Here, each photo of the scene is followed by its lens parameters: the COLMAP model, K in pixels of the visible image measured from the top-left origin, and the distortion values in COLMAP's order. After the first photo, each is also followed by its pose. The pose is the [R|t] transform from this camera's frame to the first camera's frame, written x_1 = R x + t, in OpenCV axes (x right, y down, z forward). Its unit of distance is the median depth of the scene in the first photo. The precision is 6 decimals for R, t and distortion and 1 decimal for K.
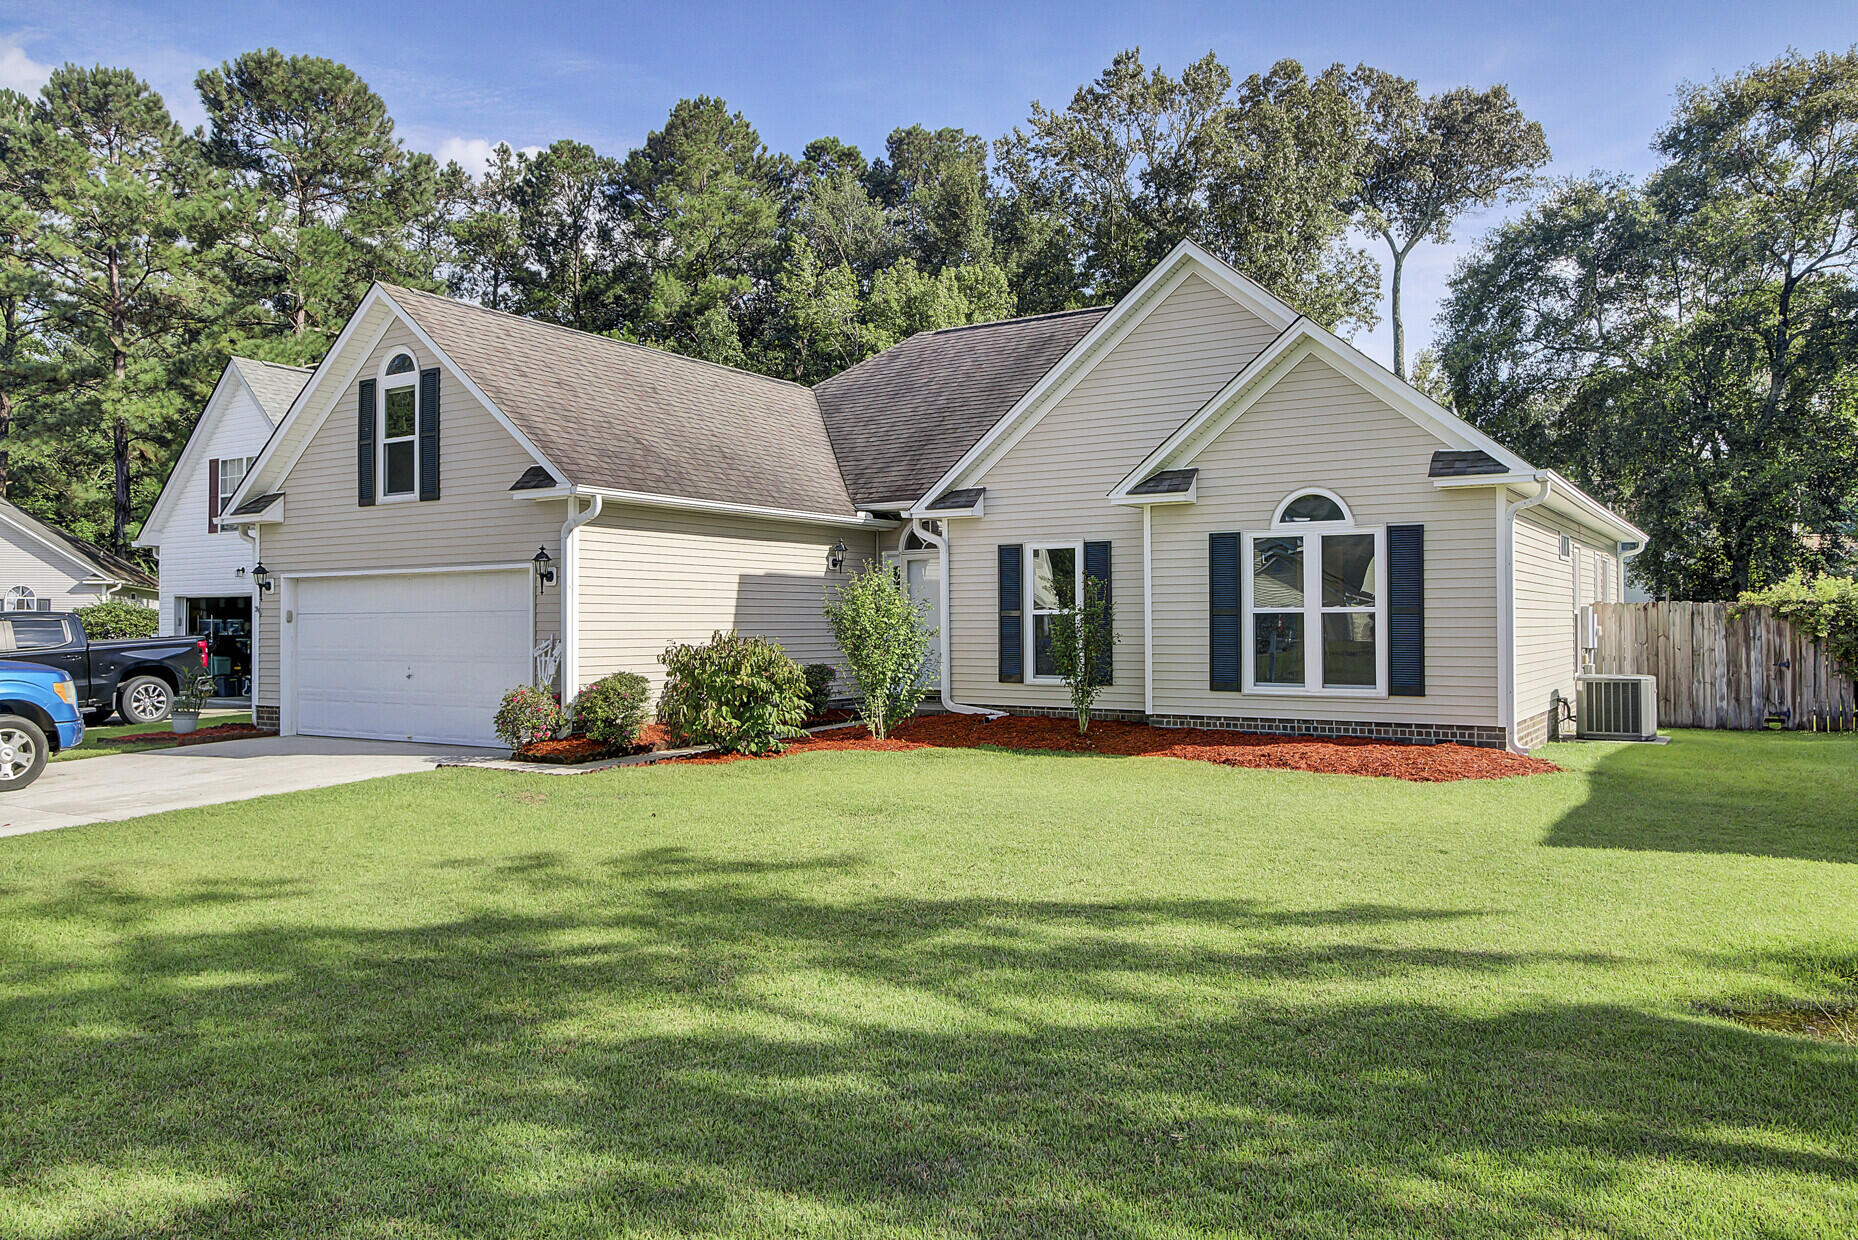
lens RADIAL K [[1267.2, 0, 916.3], [0, 1267.2, 611.3], [0, 0, 1]] dist [0.008082, -0.010331]
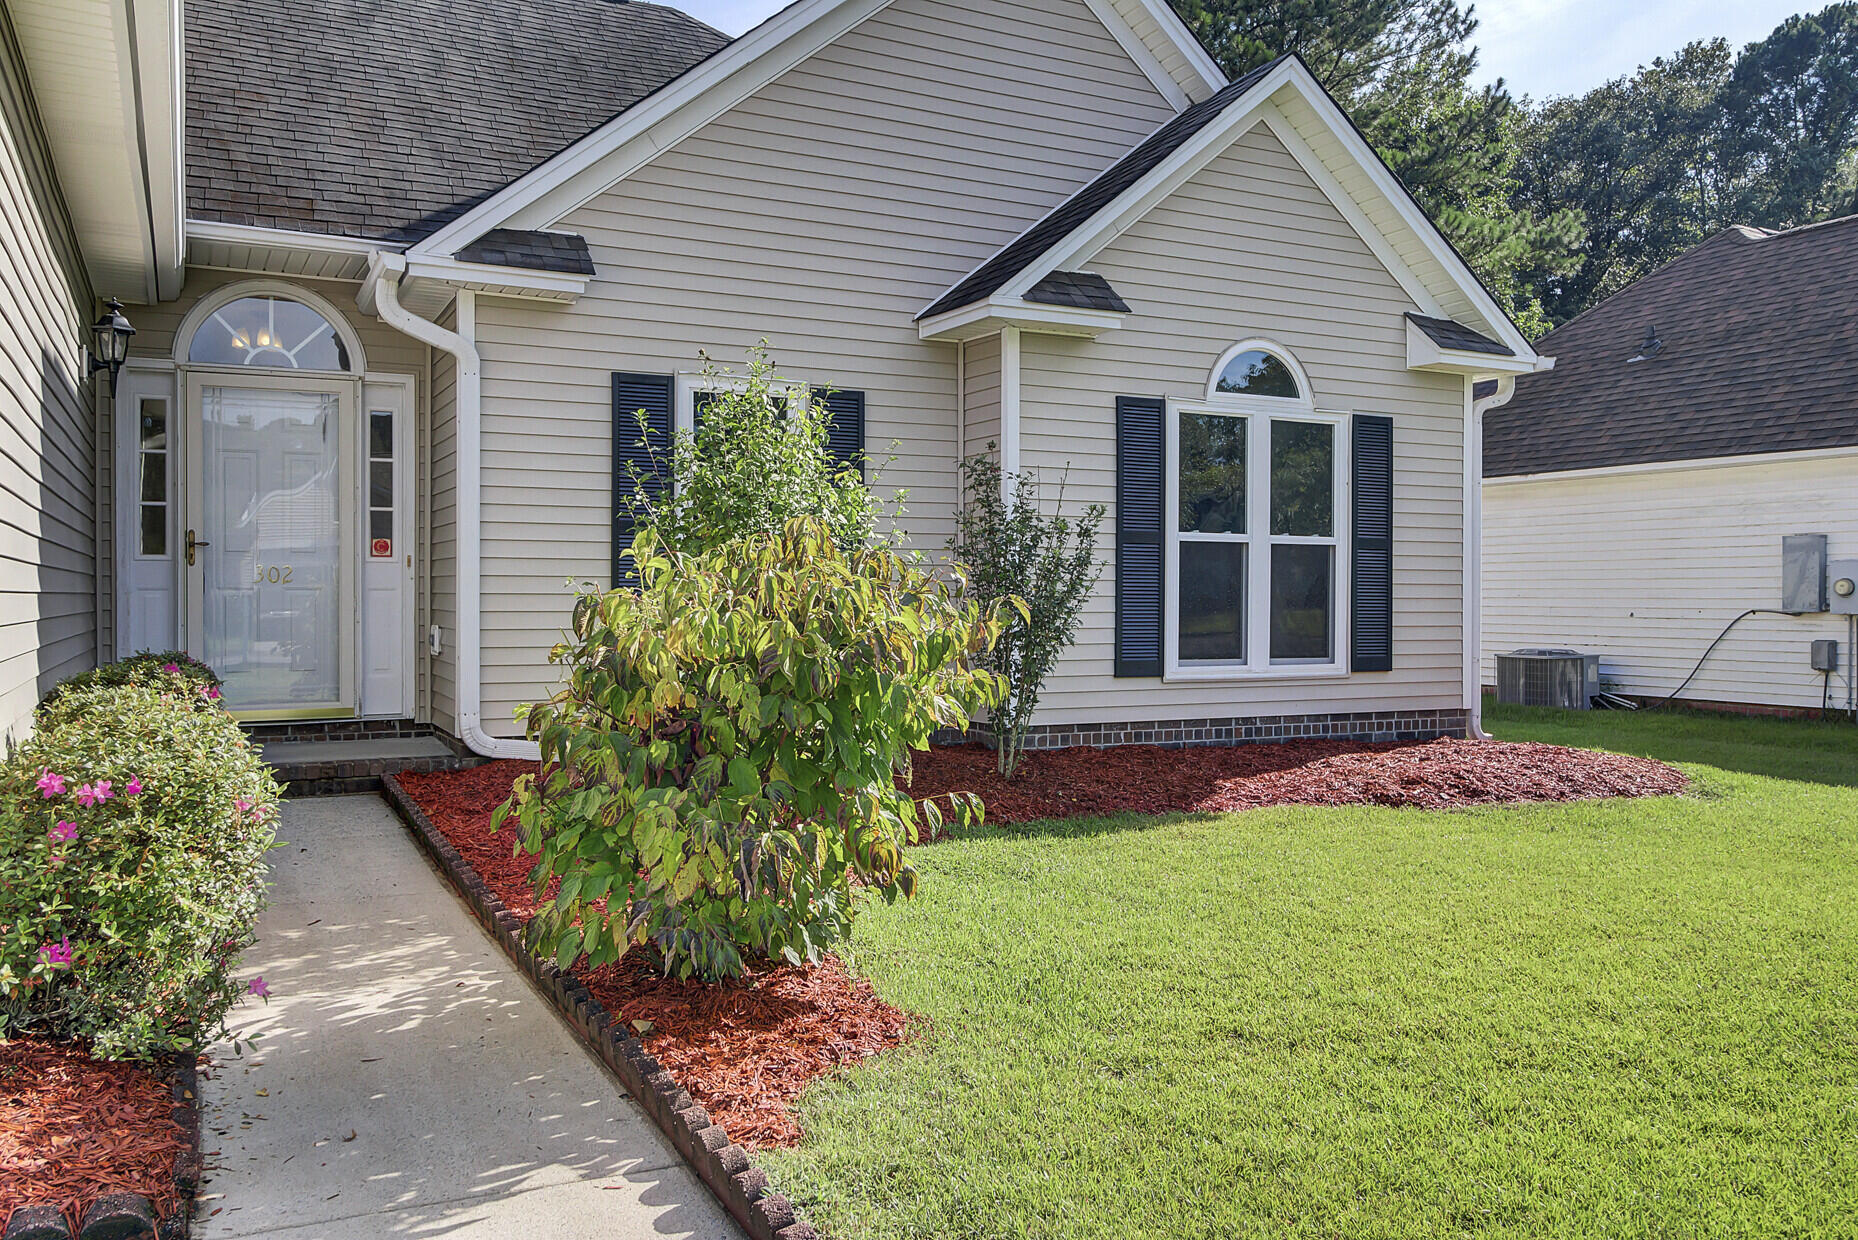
lens RADIAL K [[1485.6, 0, 937.5], [0, 1485.6, 617.6], [0, 0, 1]] dist [0.008716, 0.003230]
pose [[0.519232, -0.007621, 0.854599, -0.297200], [-0.015219, 0.999719, 0.018162, 0.020213], [-0.854498, -0.022436, 0.518970, 0.582001]]
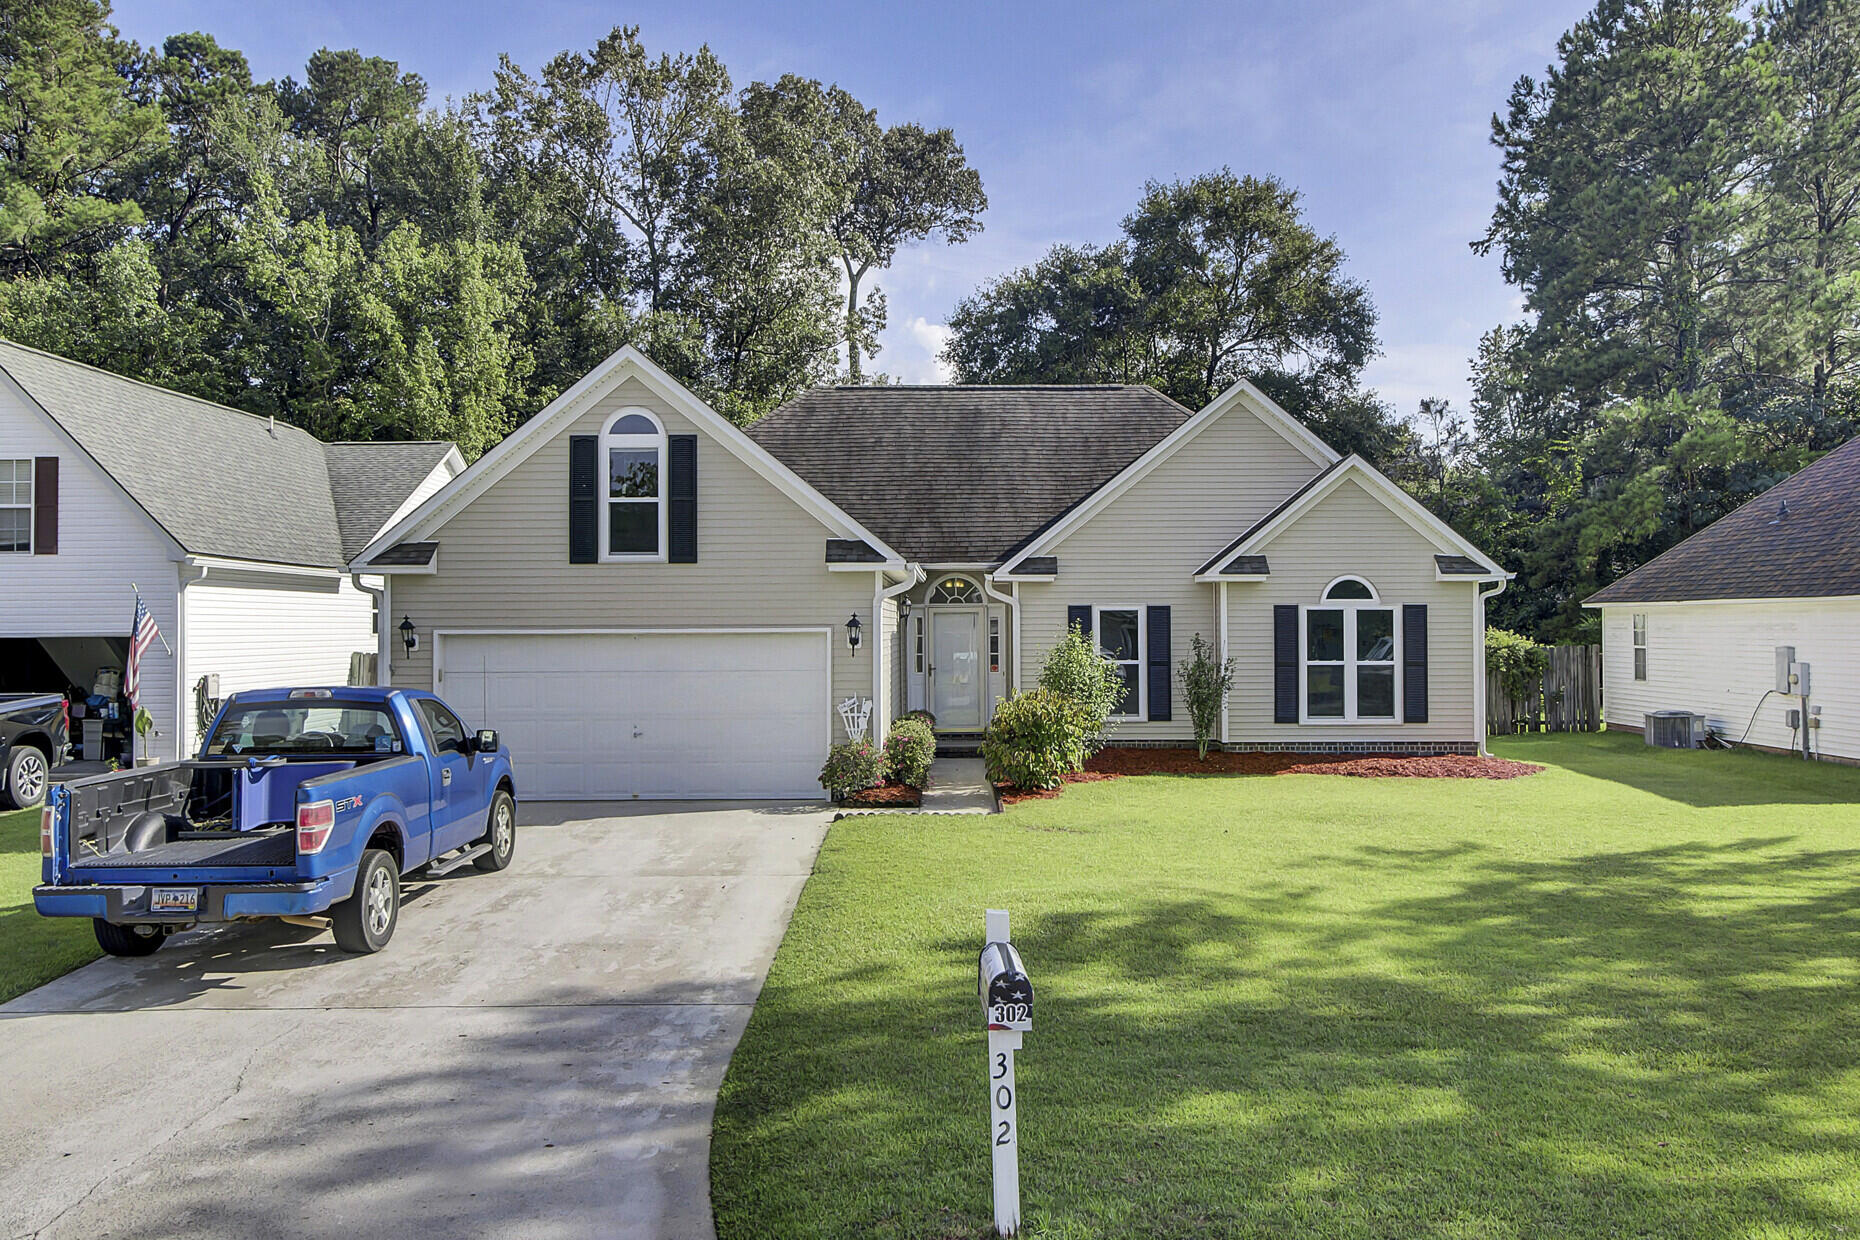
lens RADIAL K [[1445.5, 0, 938.1], [0, 1445.5, 623.8], [0, 0, 1]] dist [0.007382, -0.007727]
pose [[0.854394, 0.001768, 0.519623, -0.690914], [-0.004218, 0.999985, 0.003532, -0.036694], [-0.519609, -0.005209, 0.854388, -0.093182]]
